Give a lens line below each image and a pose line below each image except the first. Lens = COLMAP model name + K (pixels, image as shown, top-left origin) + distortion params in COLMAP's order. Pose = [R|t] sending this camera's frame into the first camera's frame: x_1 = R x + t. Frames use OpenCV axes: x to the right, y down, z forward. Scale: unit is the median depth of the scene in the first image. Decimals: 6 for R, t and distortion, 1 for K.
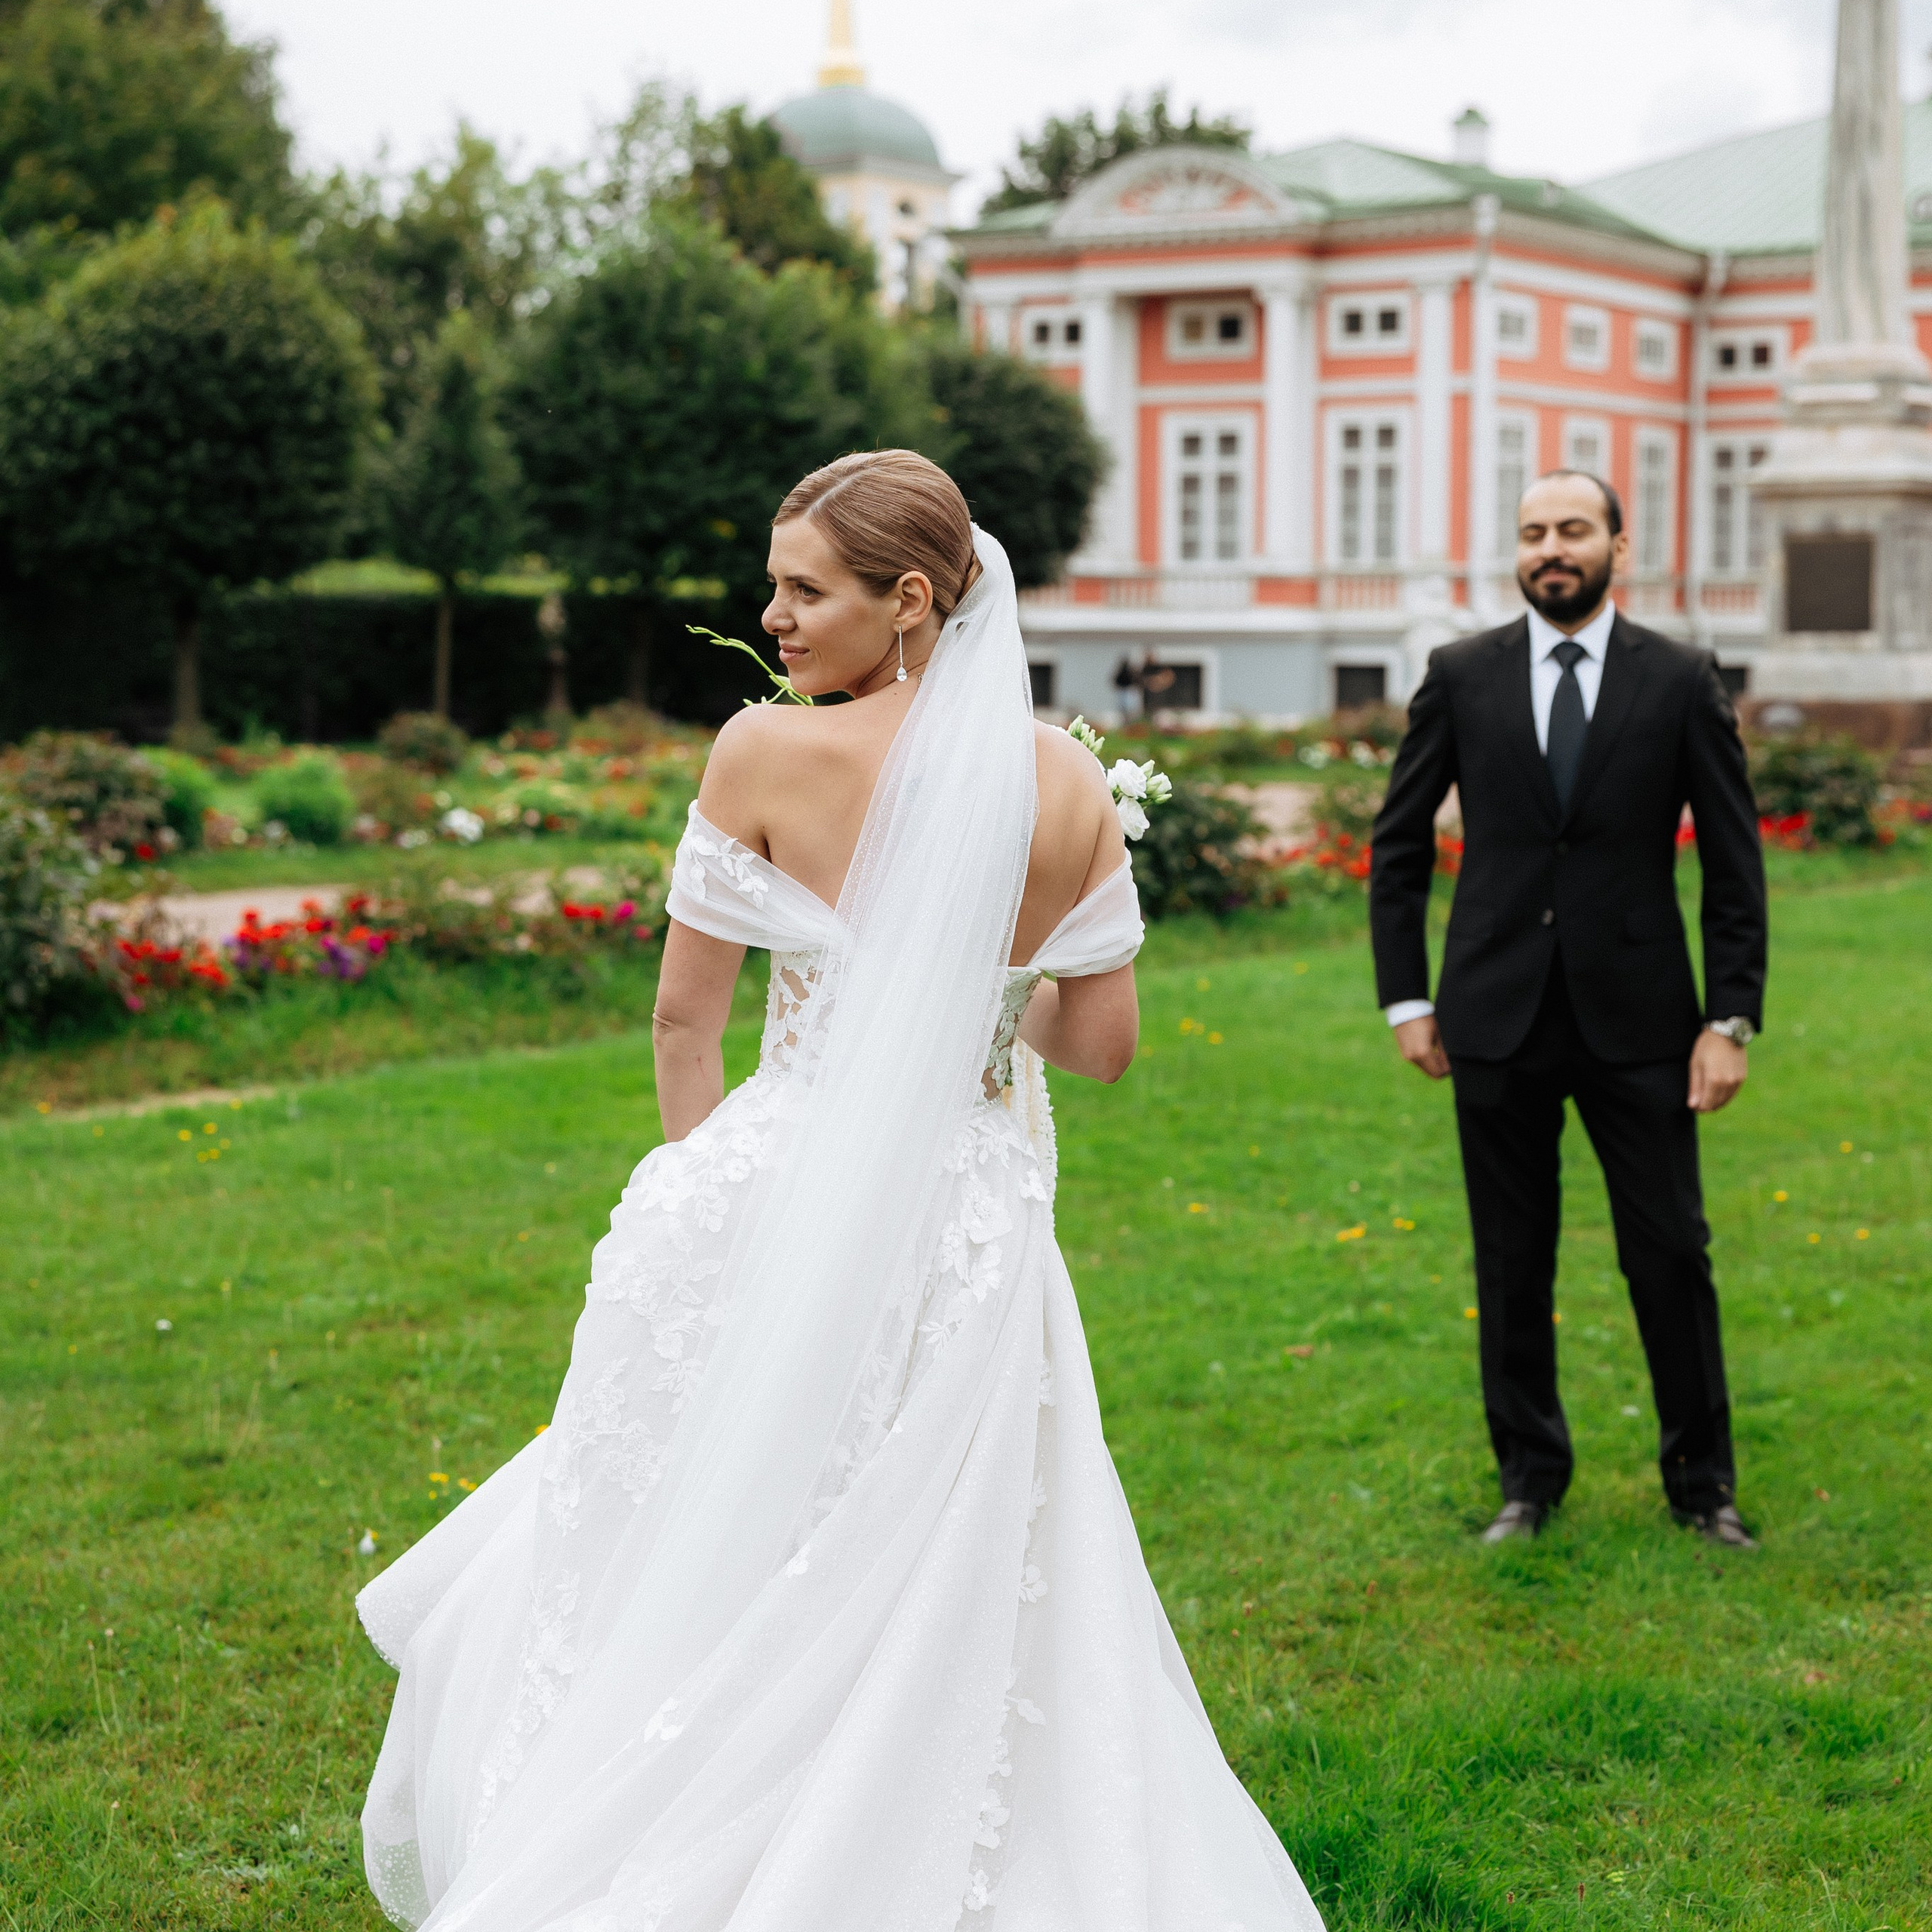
lens RADIAL K [[4097.9, 0, 966.0], [0, 4097.9, 966.0], [0, 0, 1]] dist [0.039469, 0.228544]
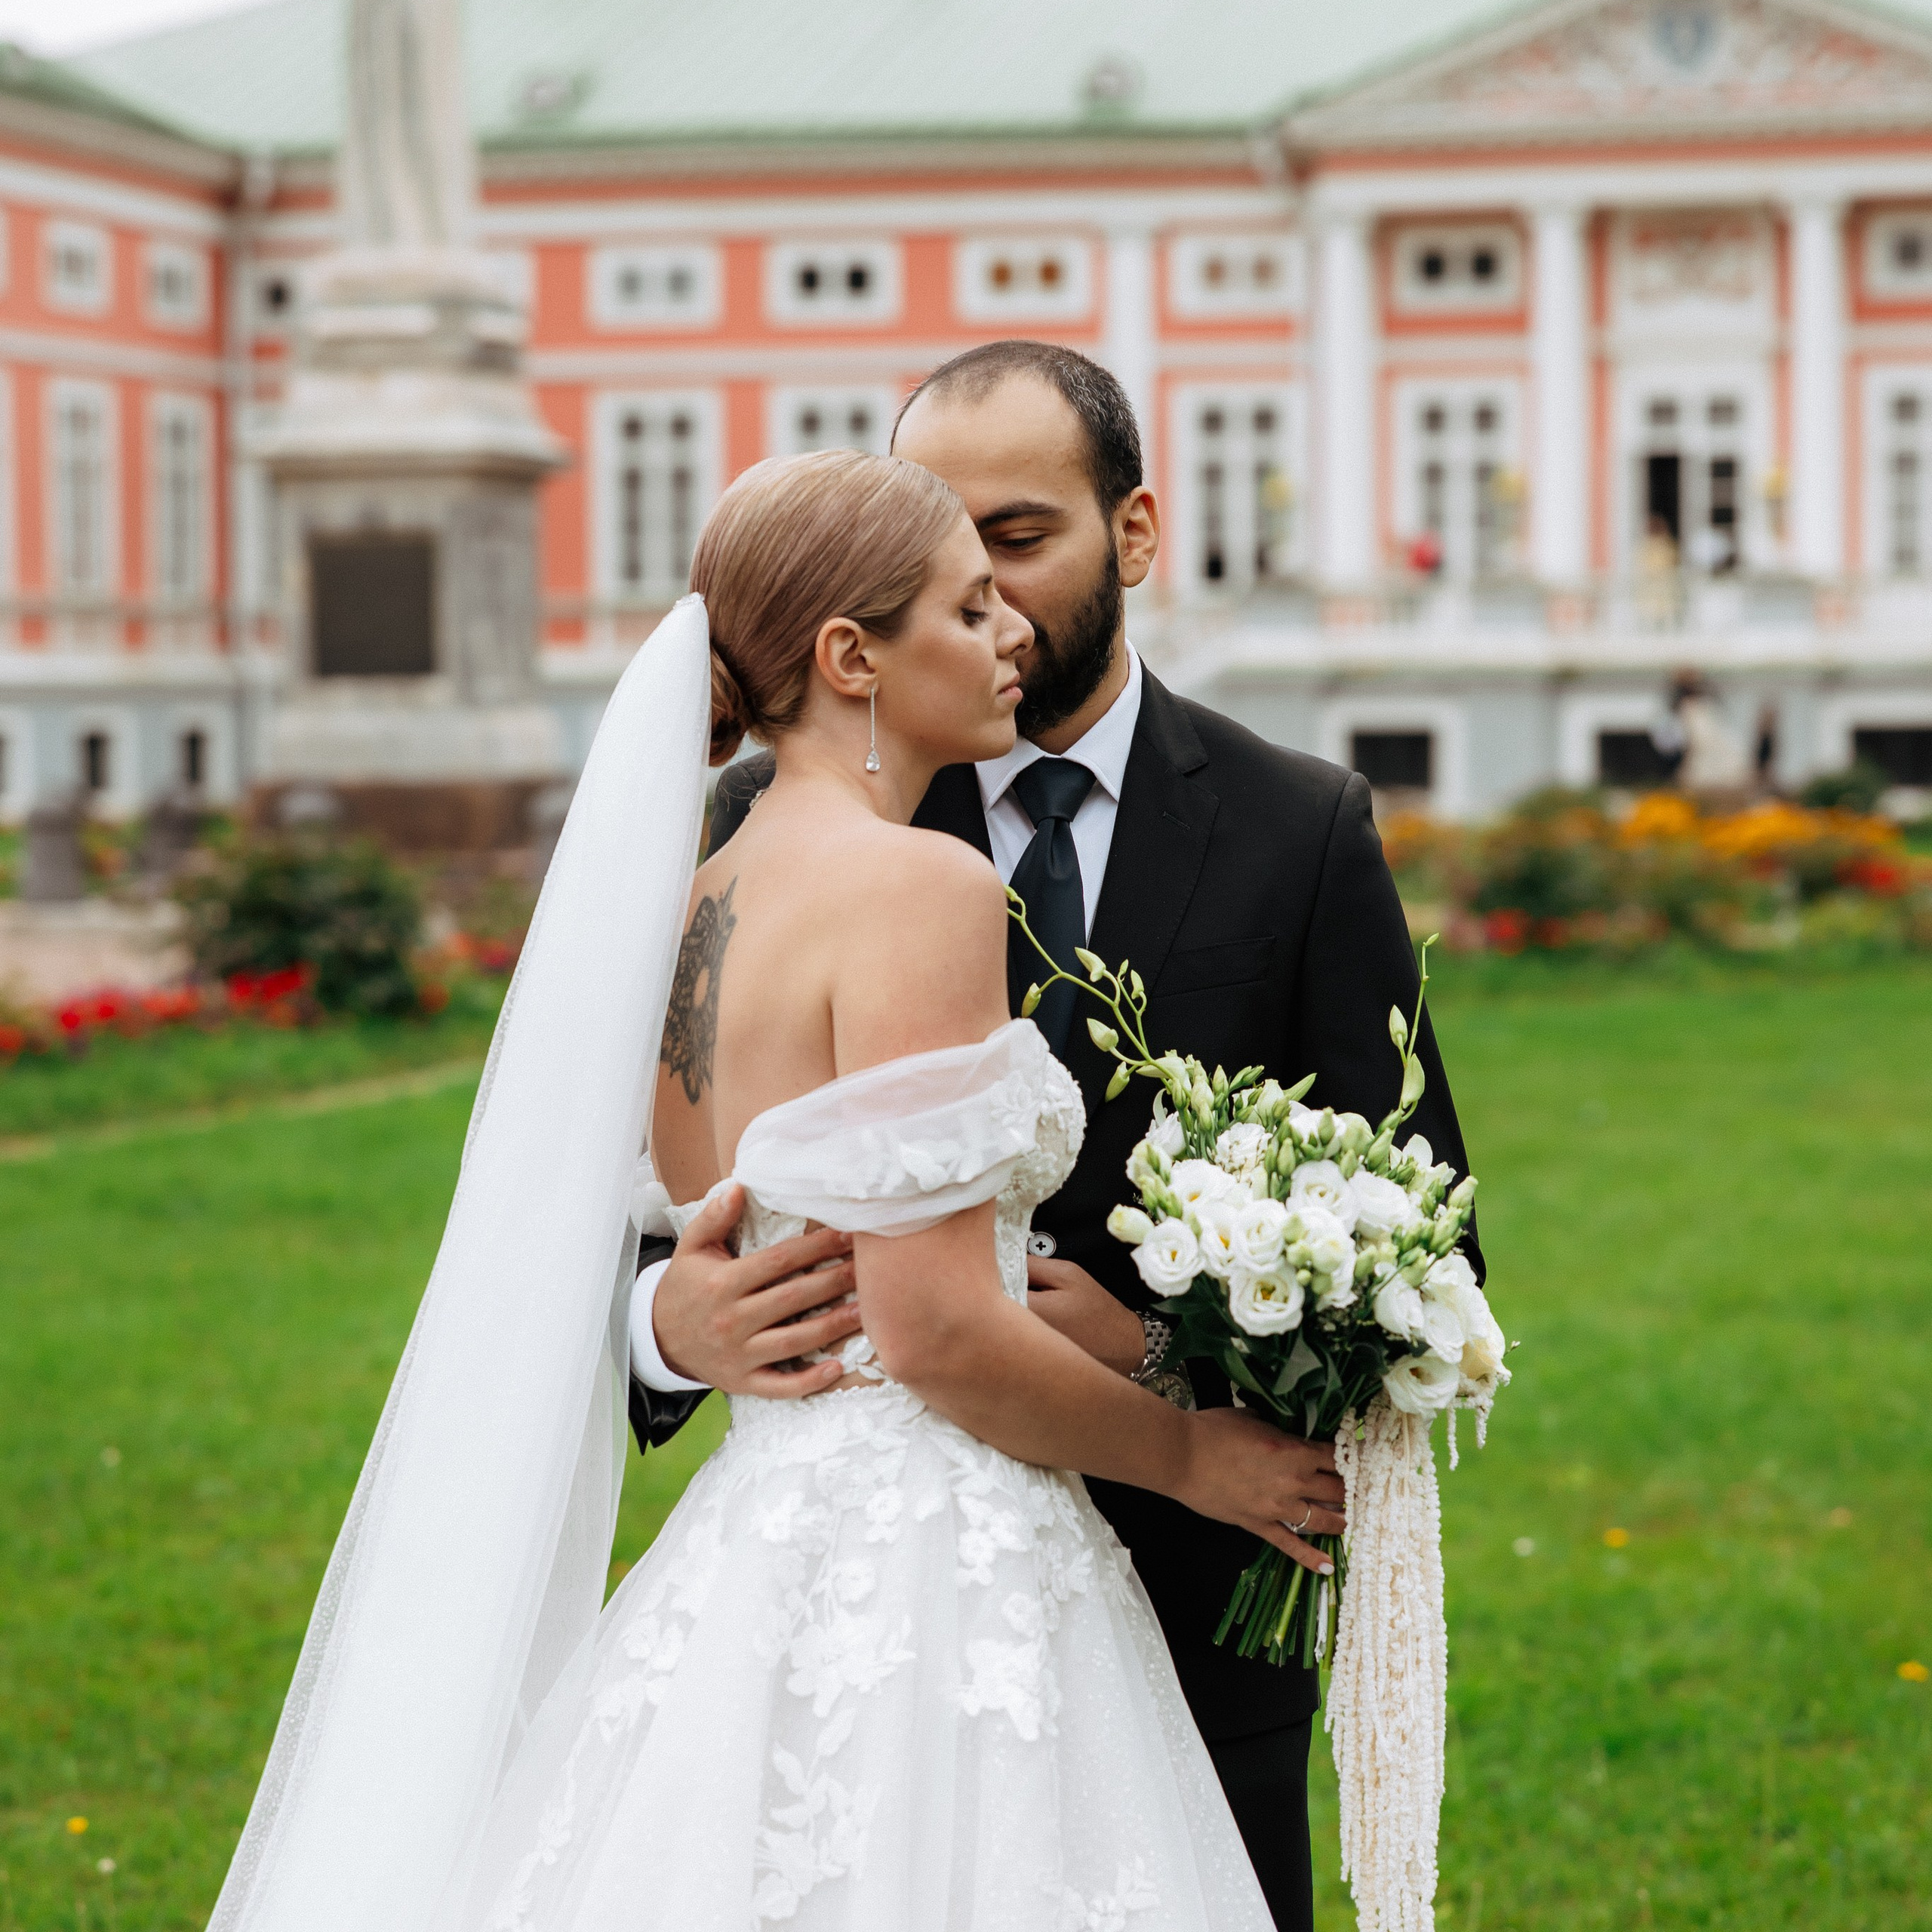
lens RADIAL K [[5411.1, 0, 966.0], [0, 5411.1, 966.0], [0, 0, 1]] dist [-0.156826, 2.476893]
pose [[0.956609, -0.026122, 0.290201, 0.035395], [0.034542, 0.999117, -0.023930, -0.007964], [-0.289319, 0.032916, 0.956667, 0.104215]]
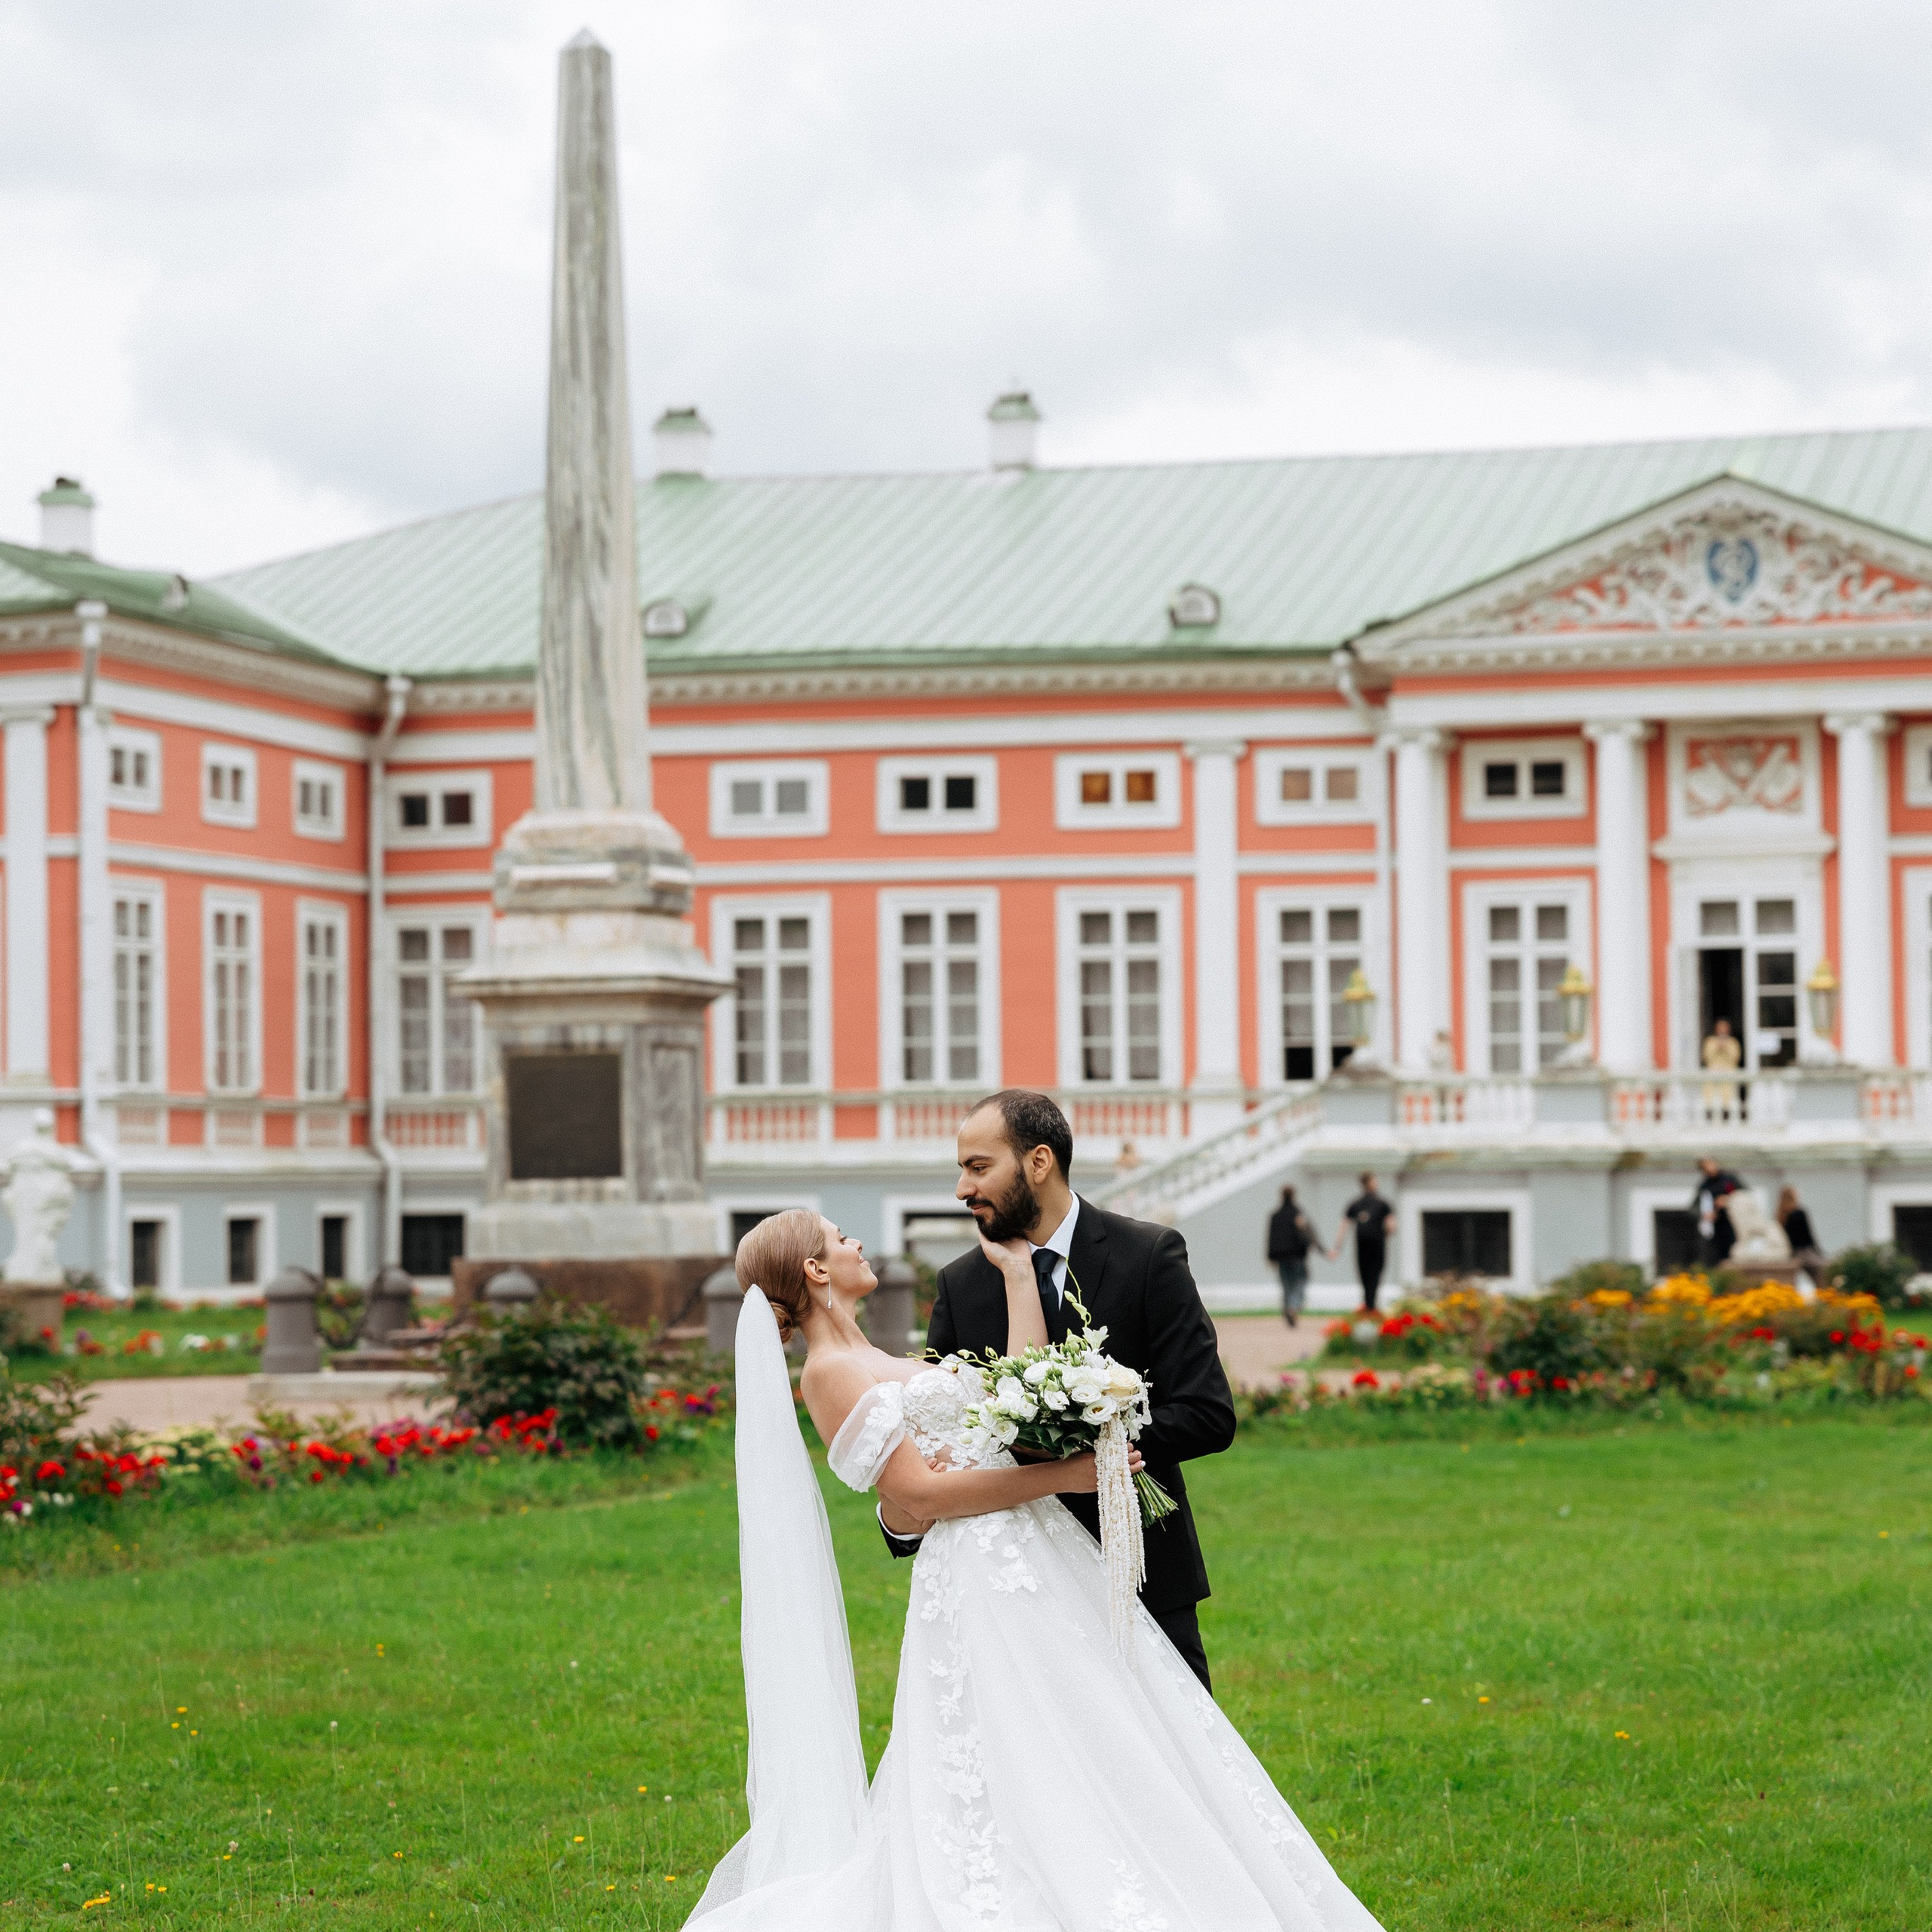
lens RADIAL K [[5715.7, 0, 1050.6], [0, 5715.7, 919.0], [0, 0, 1]] dist [-0.002172, 0.066174]
pose [[0.956744, -0.002254, 0.290923, -0.013191], [0.038542, 0.992138, -0.119065, 0.002378], [-0.288367, 0.125127, 0.949309, -0.046628]]
